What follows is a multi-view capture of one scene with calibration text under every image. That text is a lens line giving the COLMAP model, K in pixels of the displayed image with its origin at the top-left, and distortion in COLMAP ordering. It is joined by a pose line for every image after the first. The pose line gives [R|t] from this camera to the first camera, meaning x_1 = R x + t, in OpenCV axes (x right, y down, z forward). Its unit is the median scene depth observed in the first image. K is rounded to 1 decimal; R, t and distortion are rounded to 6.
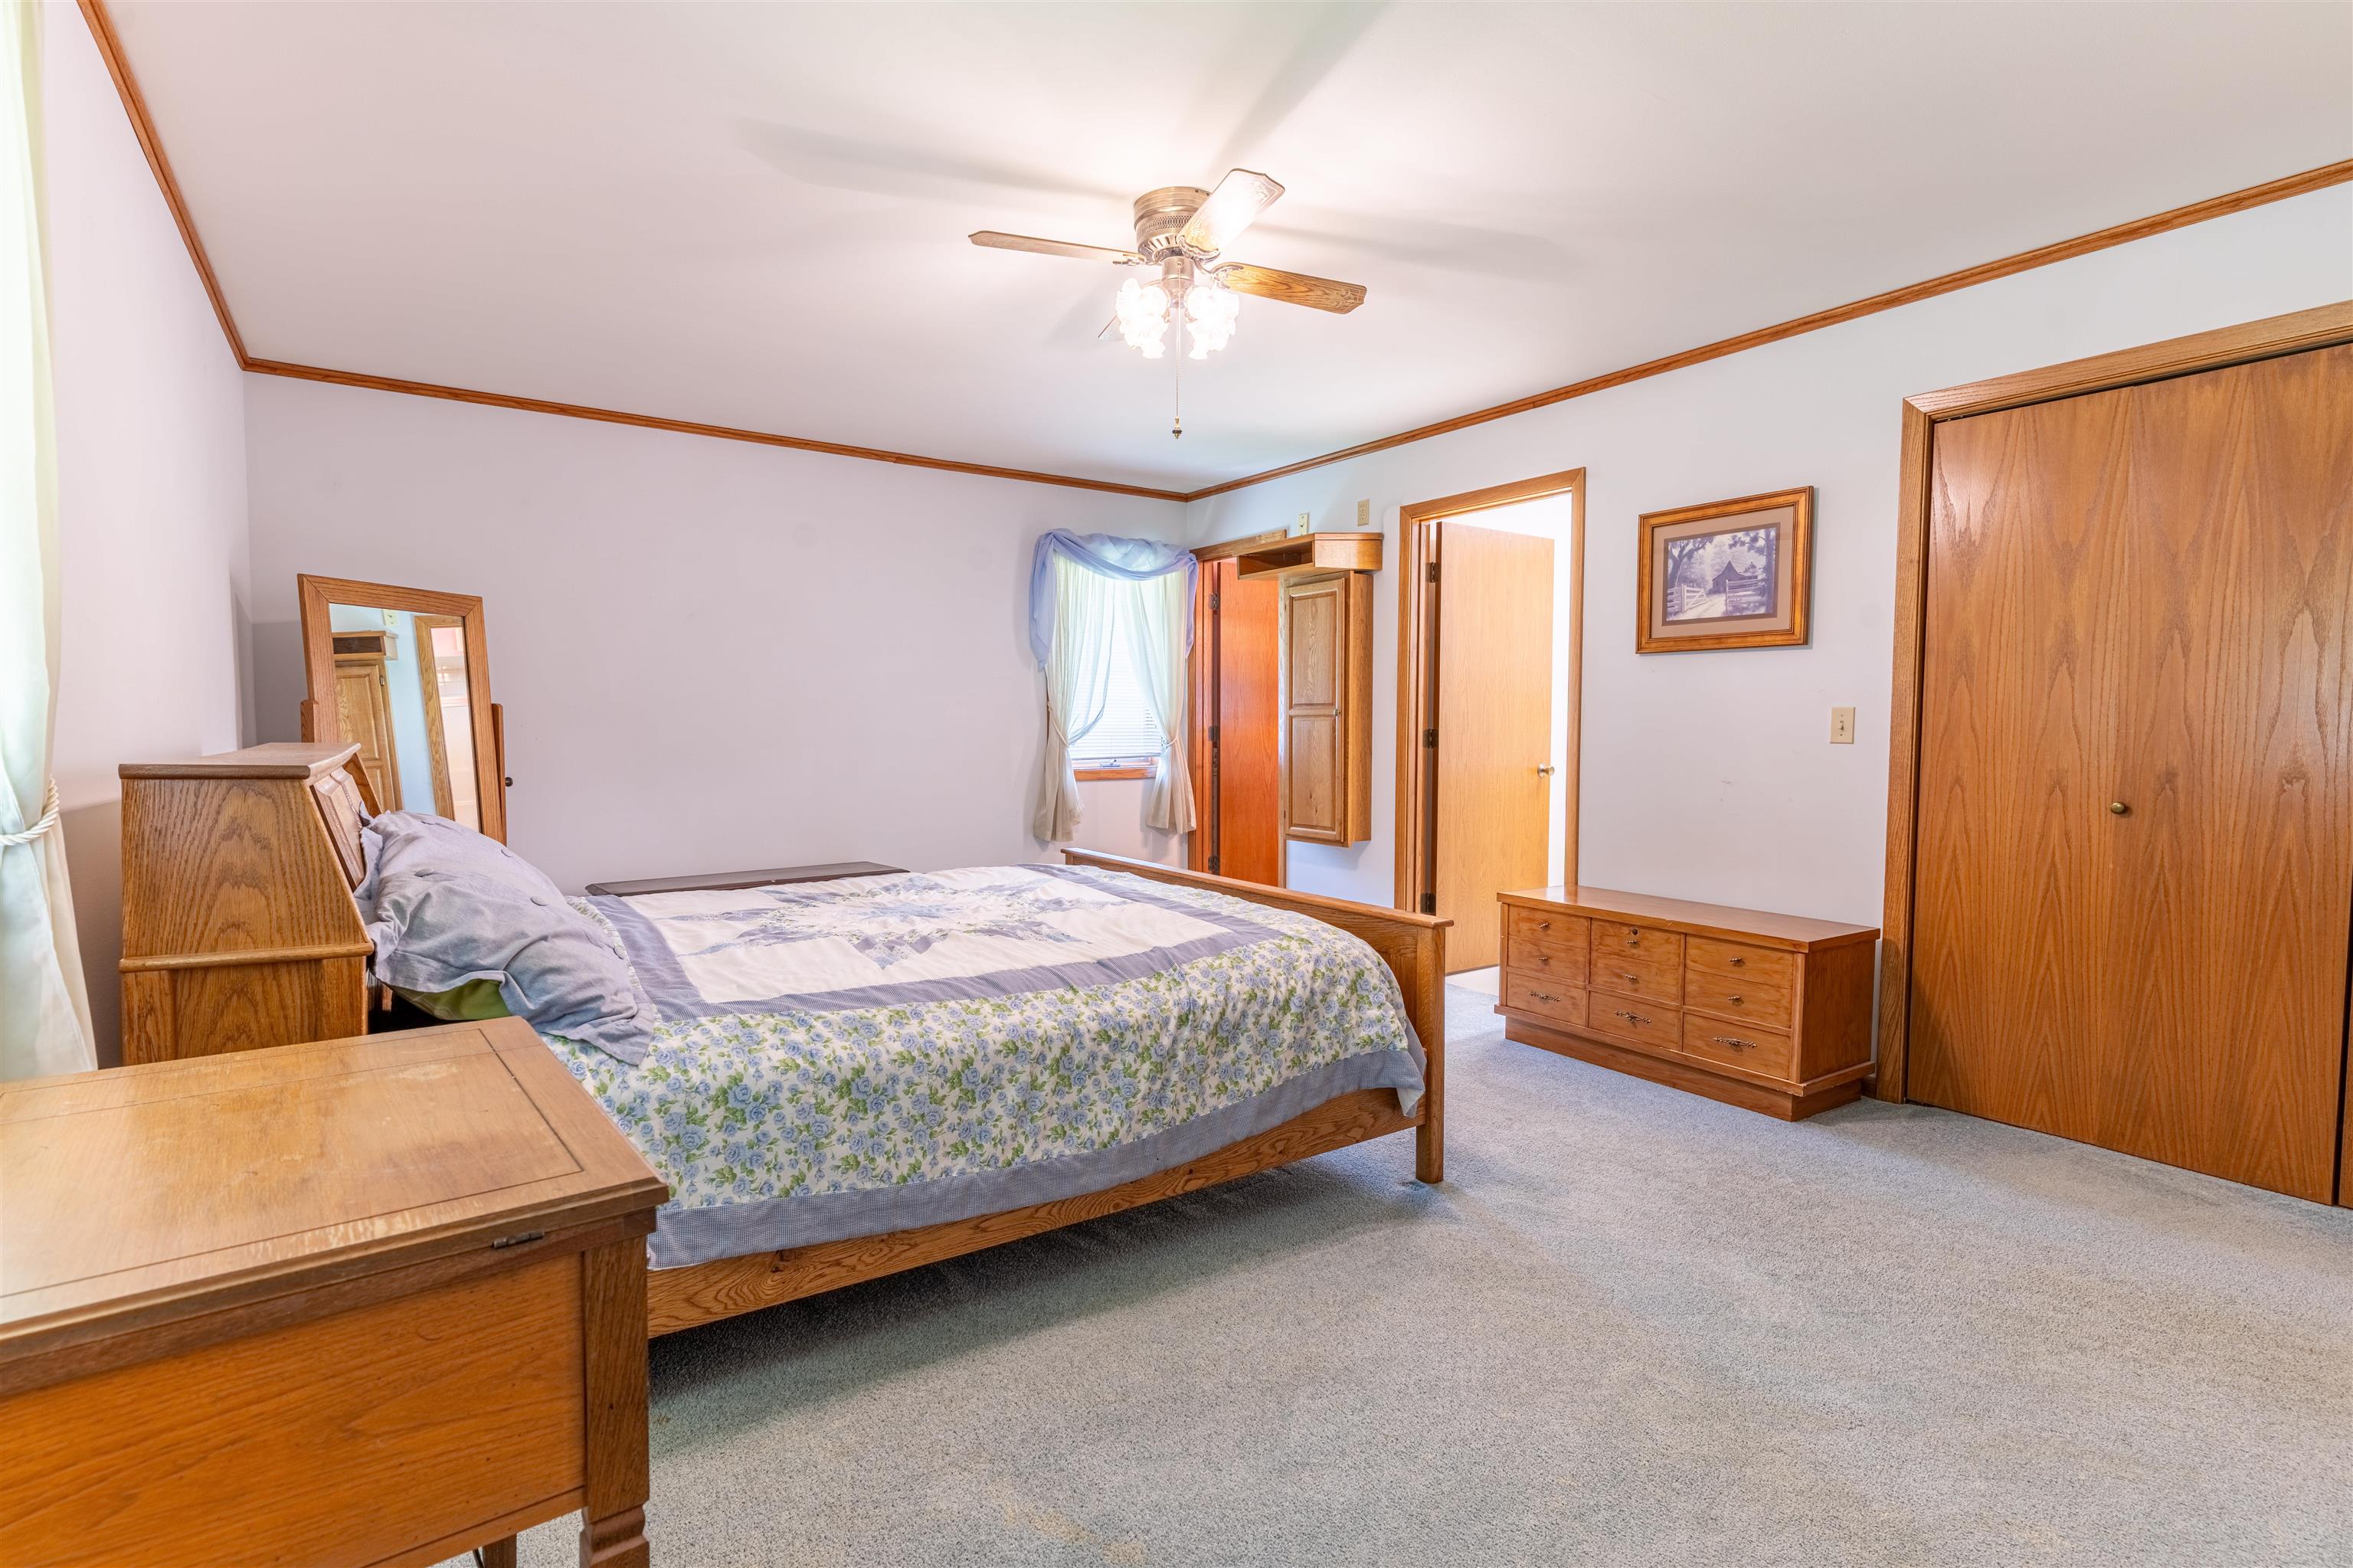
lens RADIAL K [[1126.8, 0, 1169.2], [0, 1126.8, 789.5], [0, 0, 1]] dist [0.000406, 0.001233]
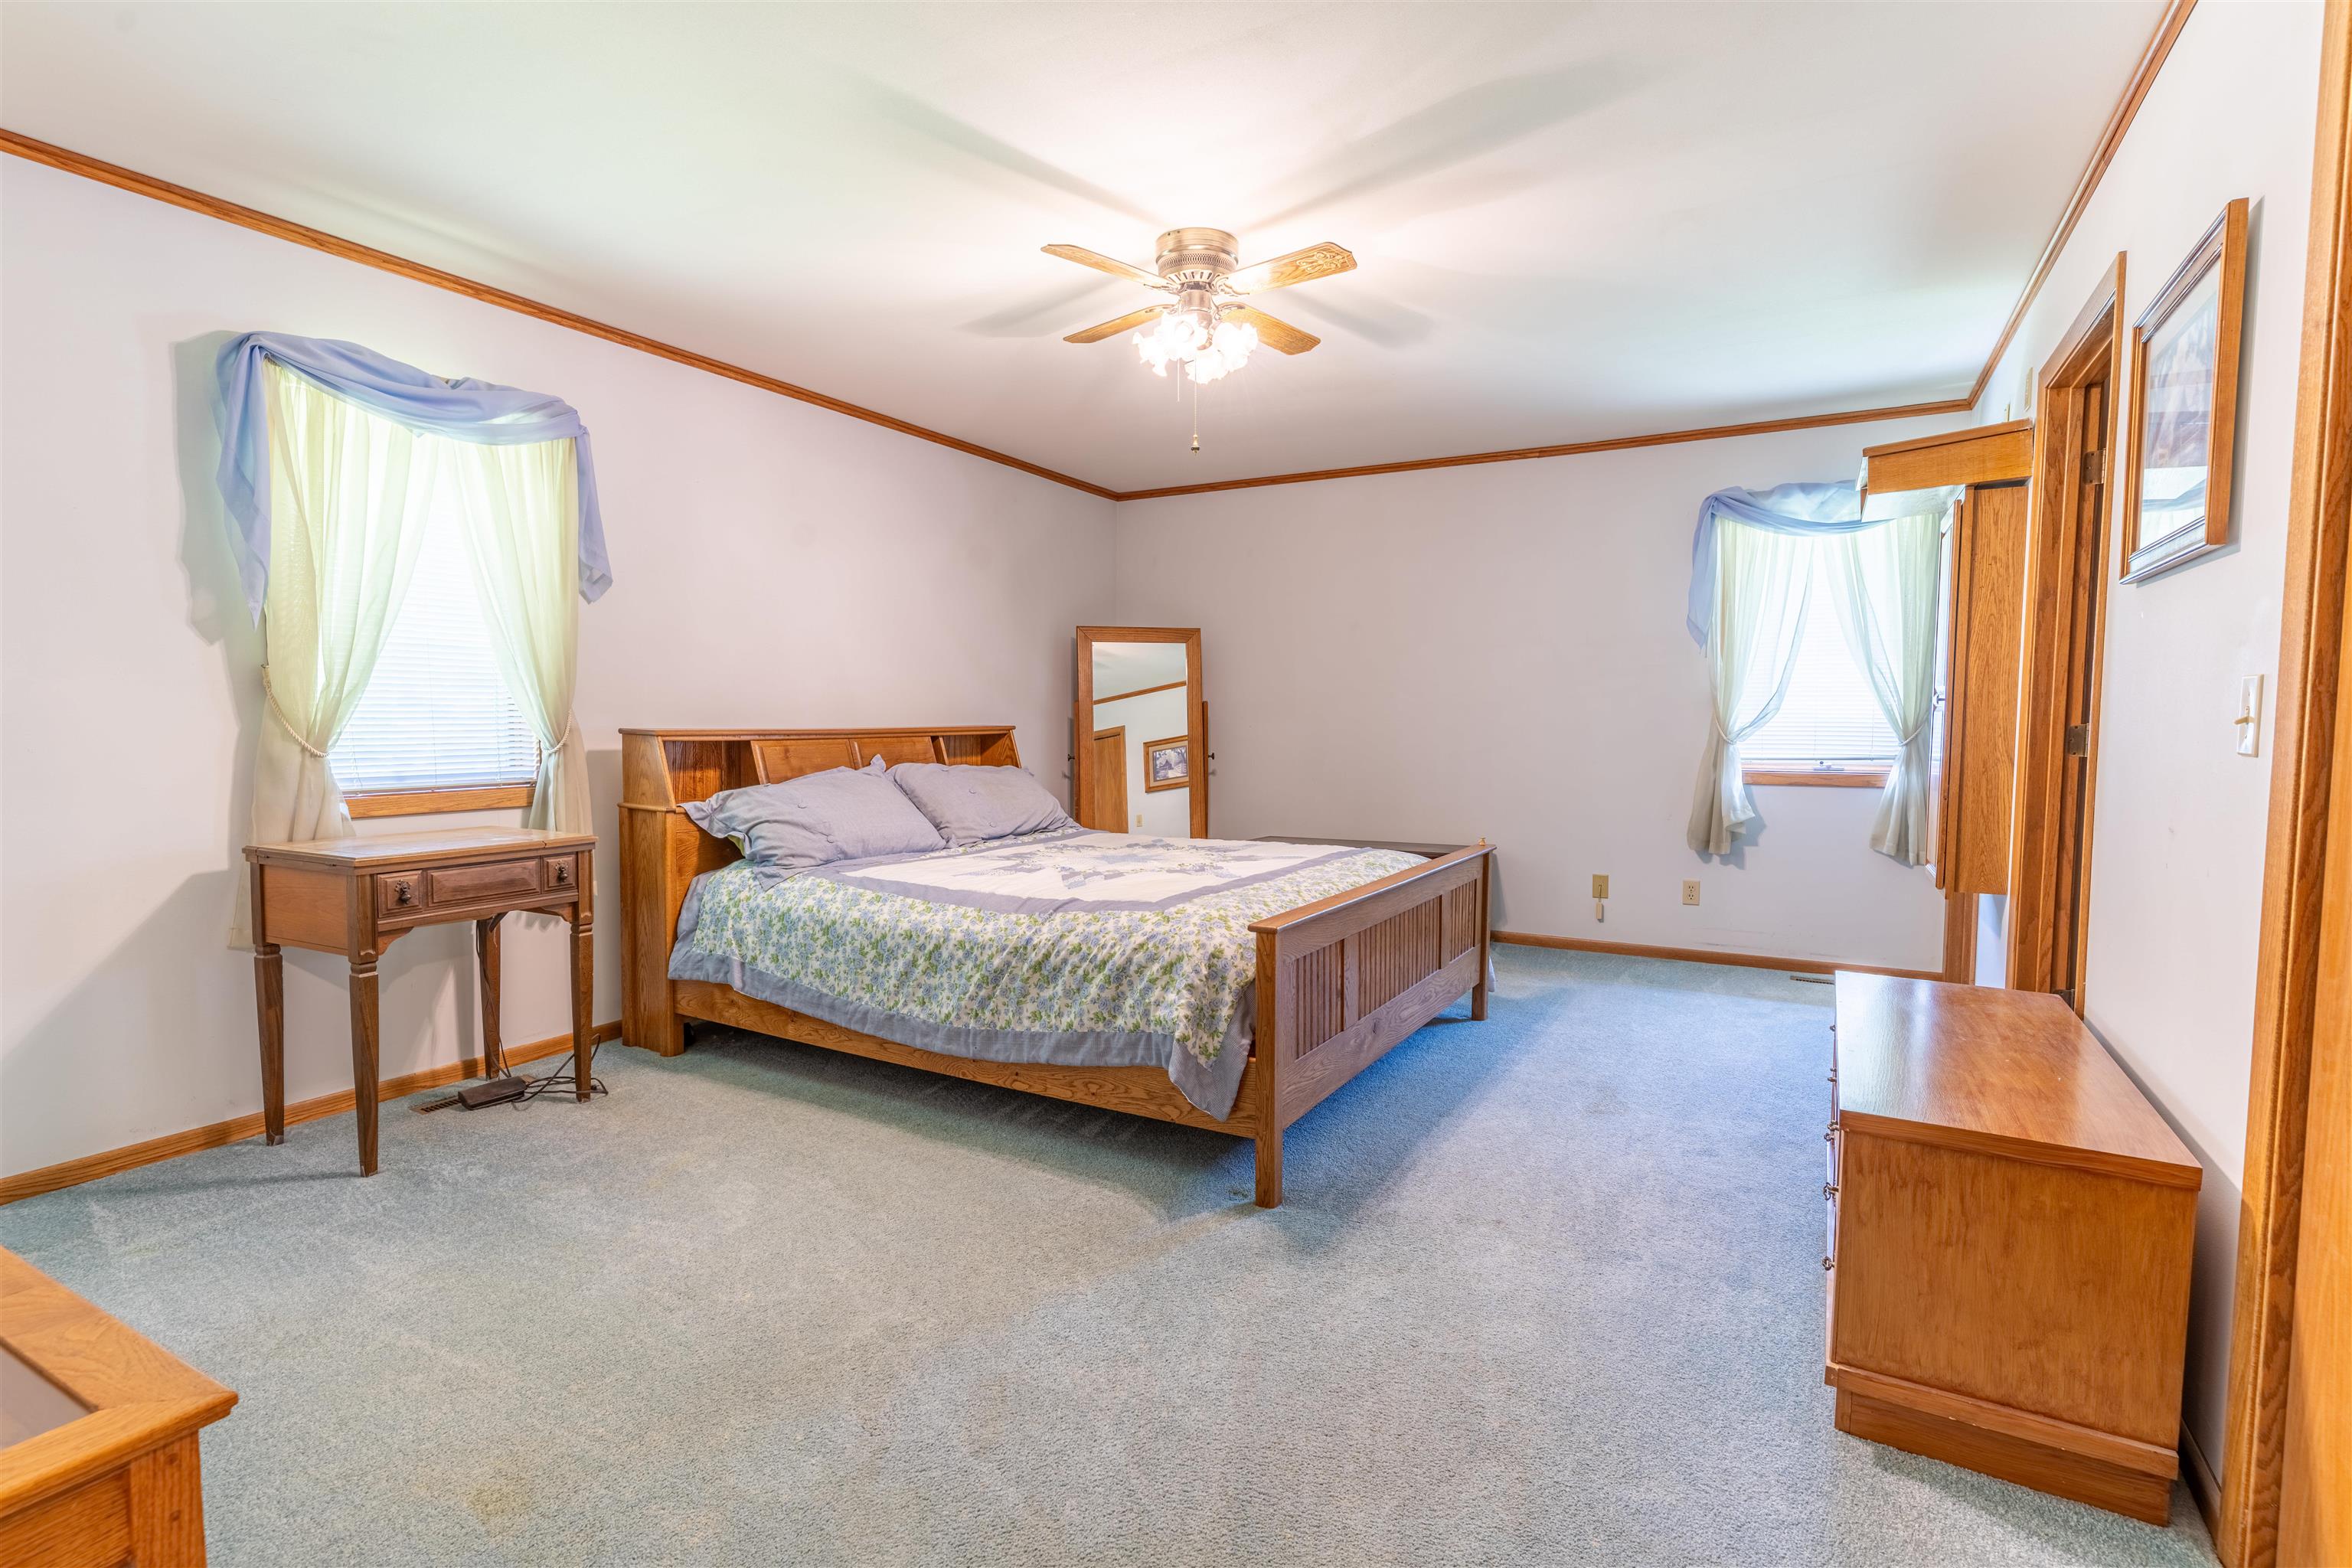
lens RADIAL K [[1126.3, 0, 1172.5], [0, 1126.3, 790.6], [0, 0, 1]] dist [0.000406, 0.001233]
pose [[0.430668, 0.058740, -0.900597, 0.931729], [-0.054528, 0.997750, 0.039002, -0.023583], [0.900862, 0.032311, 0.432902, 0.474947]]
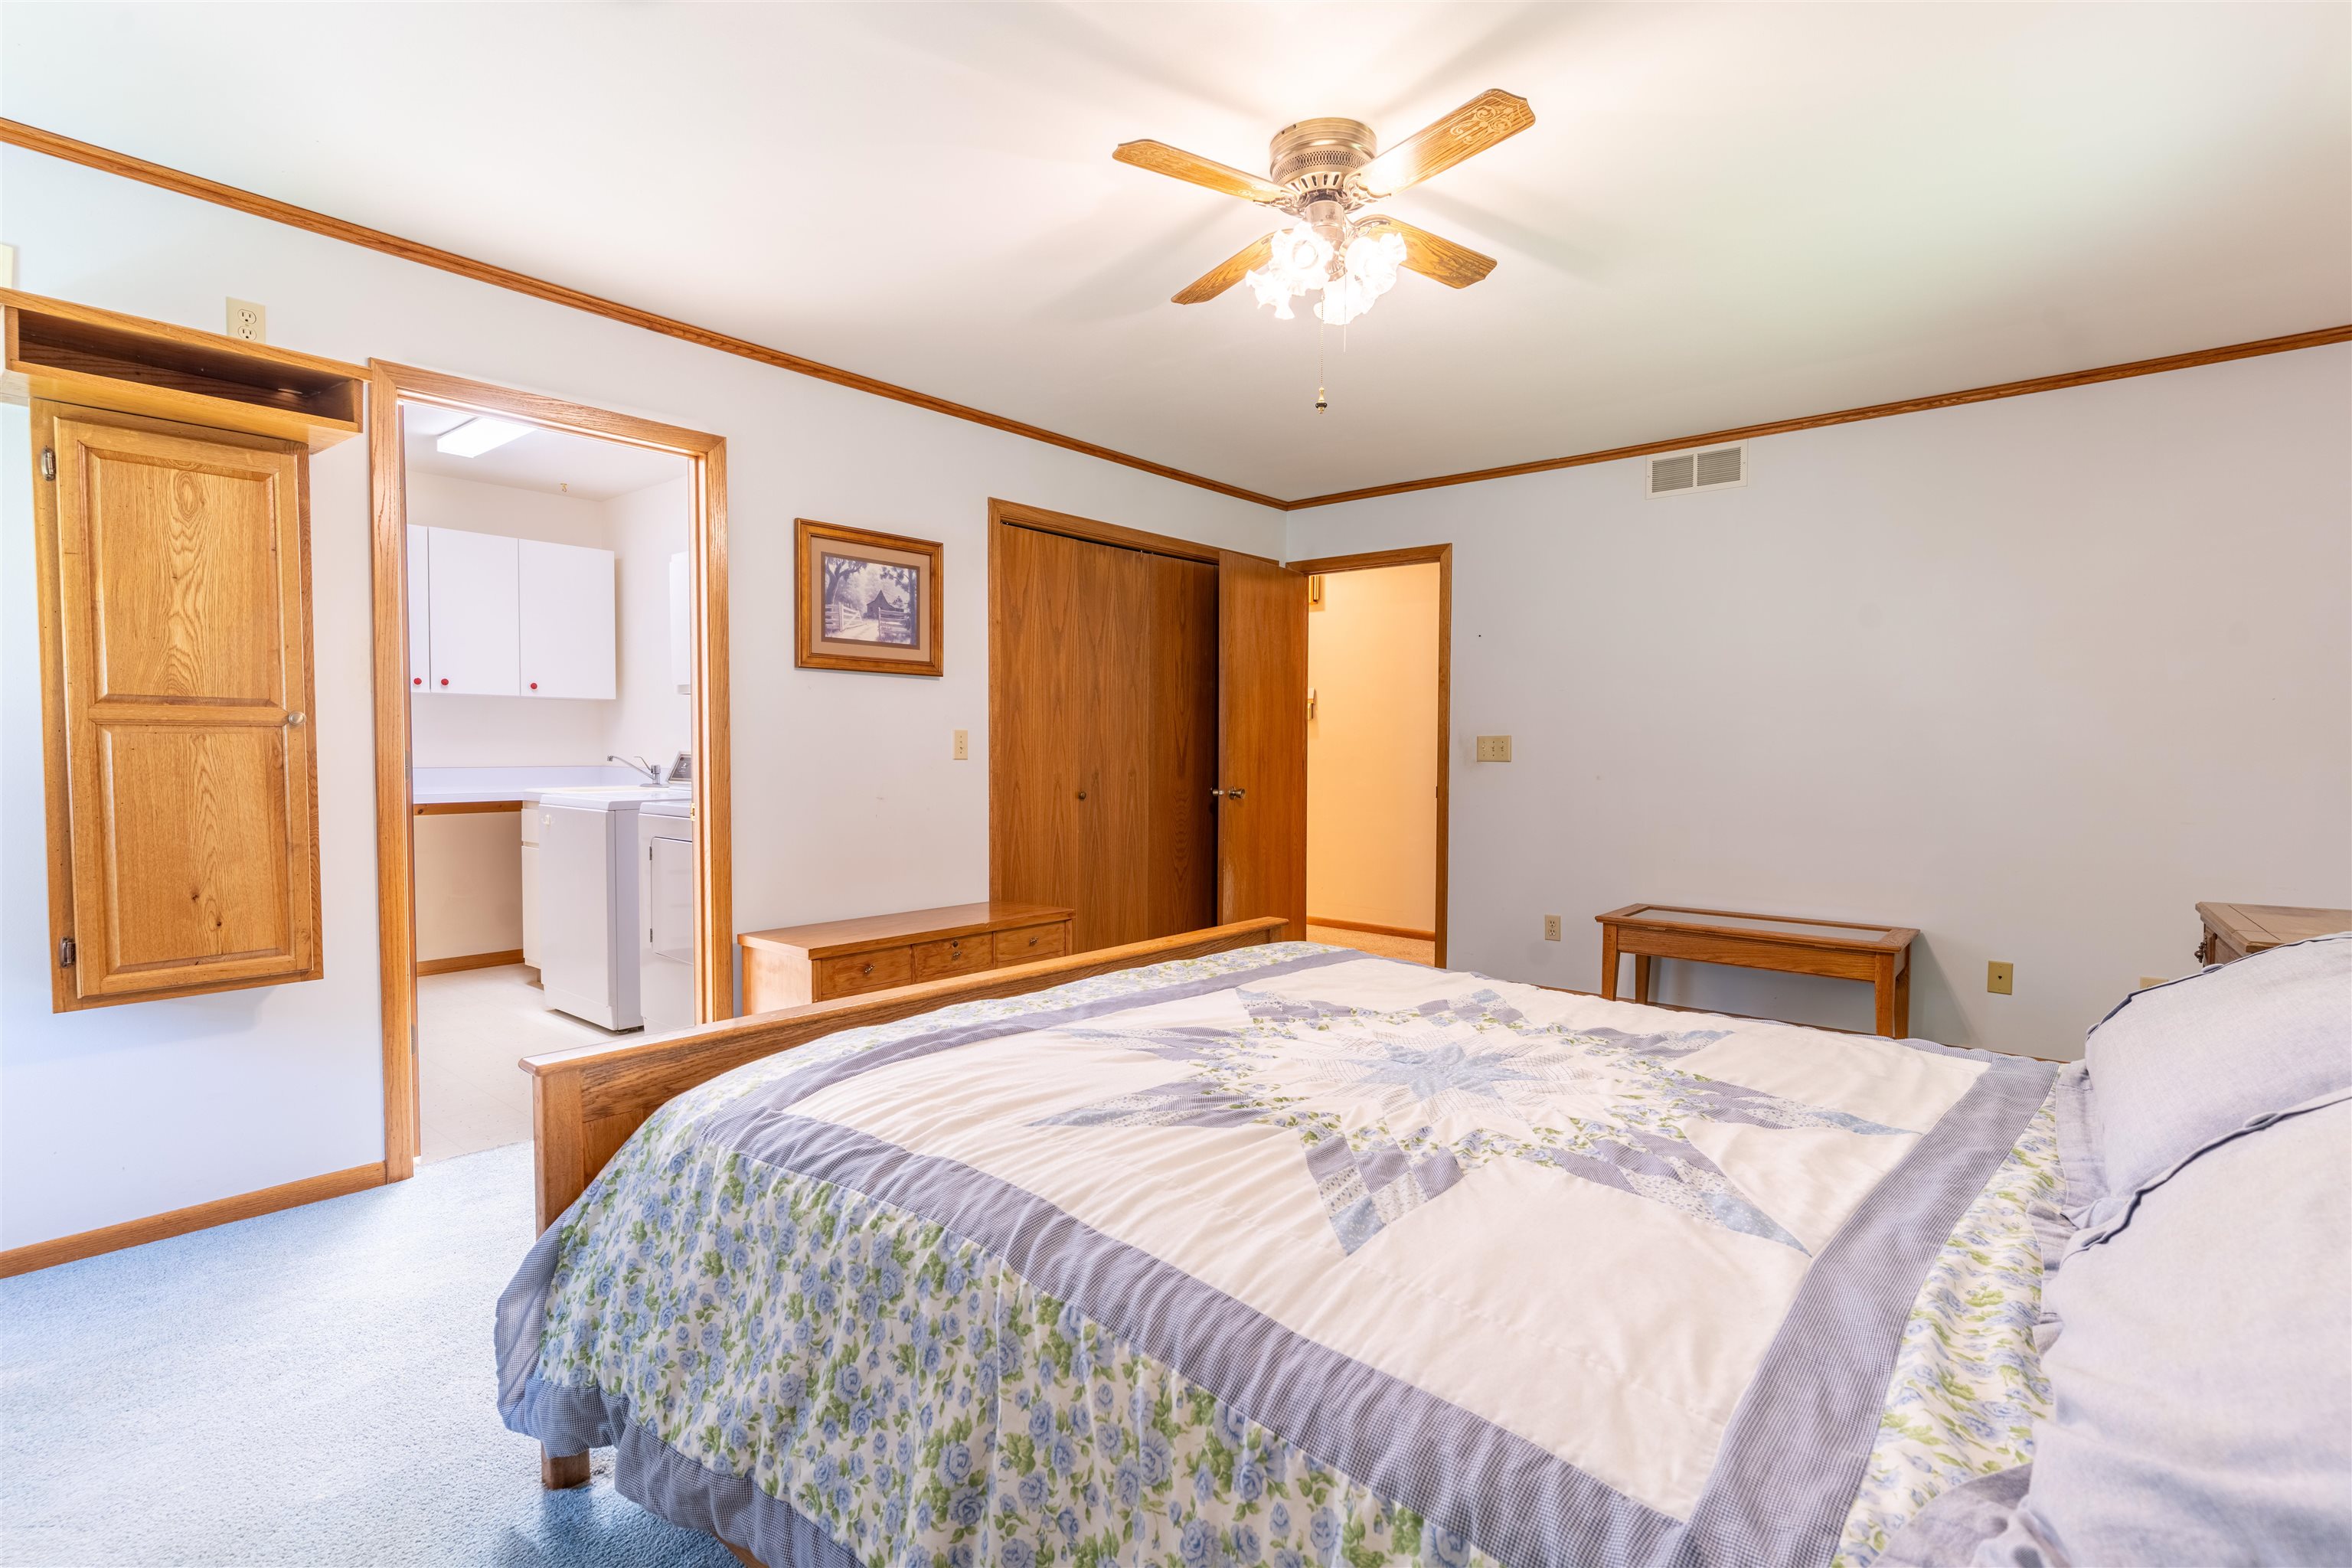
lens RADIAL K [[1126.3, 0, 1173.0], [0, 1126.3, 787.2], [0, 0, 1]] dist [0.000406, 0.001233]
pose [[-0.250600, -0.039012, 0.967304, -0.646036], [0.050495, 0.997301, 0.053303, -0.064147], [-0.966773, 0.062201, -0.247953, 1.074400]]
